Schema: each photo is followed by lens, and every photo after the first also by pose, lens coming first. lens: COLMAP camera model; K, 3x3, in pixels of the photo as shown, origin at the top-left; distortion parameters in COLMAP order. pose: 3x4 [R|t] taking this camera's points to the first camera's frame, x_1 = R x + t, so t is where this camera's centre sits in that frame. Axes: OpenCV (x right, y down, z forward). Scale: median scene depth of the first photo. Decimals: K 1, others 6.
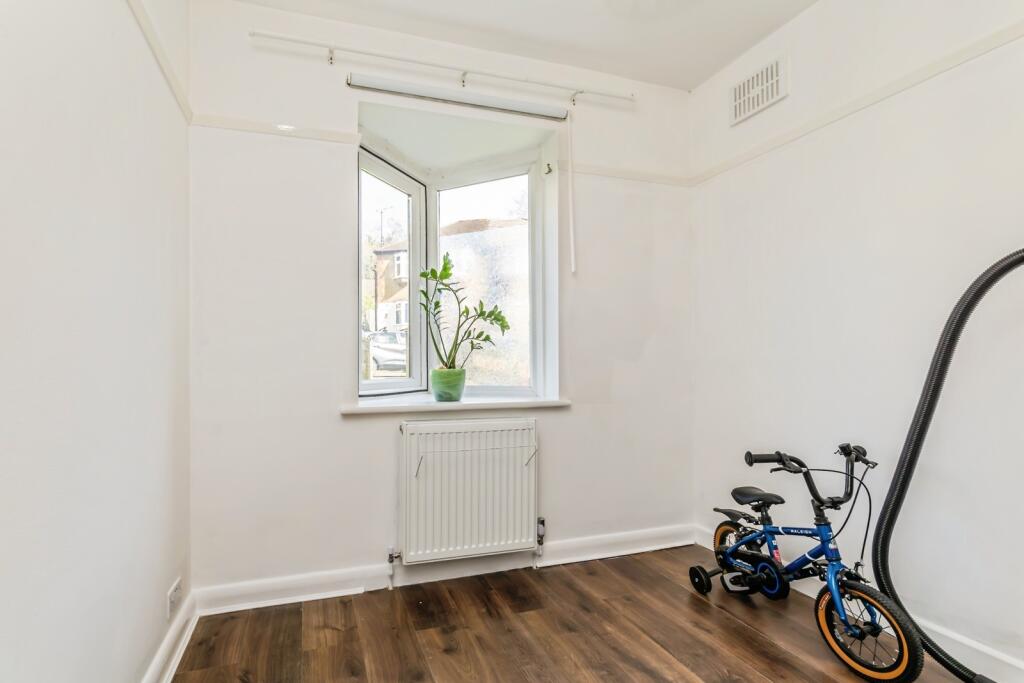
lens RADIAL K [[474.8, 0, 509.8], [0, 474.8, 359.1], [0, 0, 1]] dist [-0.003905, 0.000012]
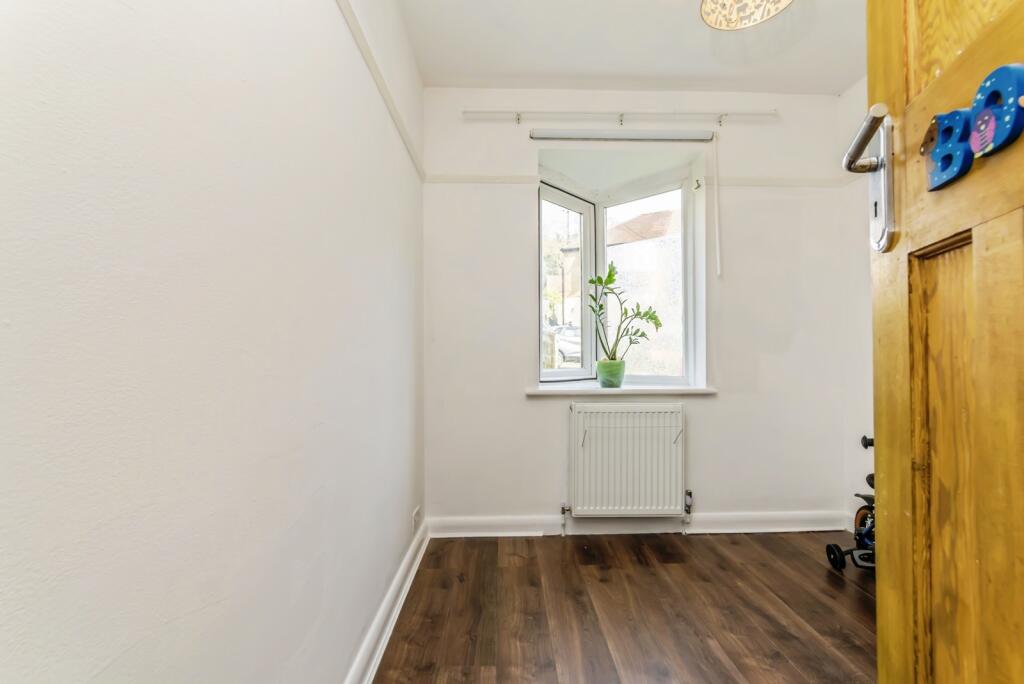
lens RADIAL K [[466.7, 0, 517.5], [0, 466.7, 357.8], [0, 0, 1]] dist [-0.000605, 0.000298]
pose [[0.931602, 0.004945, -0.363447, 0.086774], [0.000141, 0.999902, 0.013967, -0.002636], [0.363480, -0.013063, 0.931510, -0.196936]]
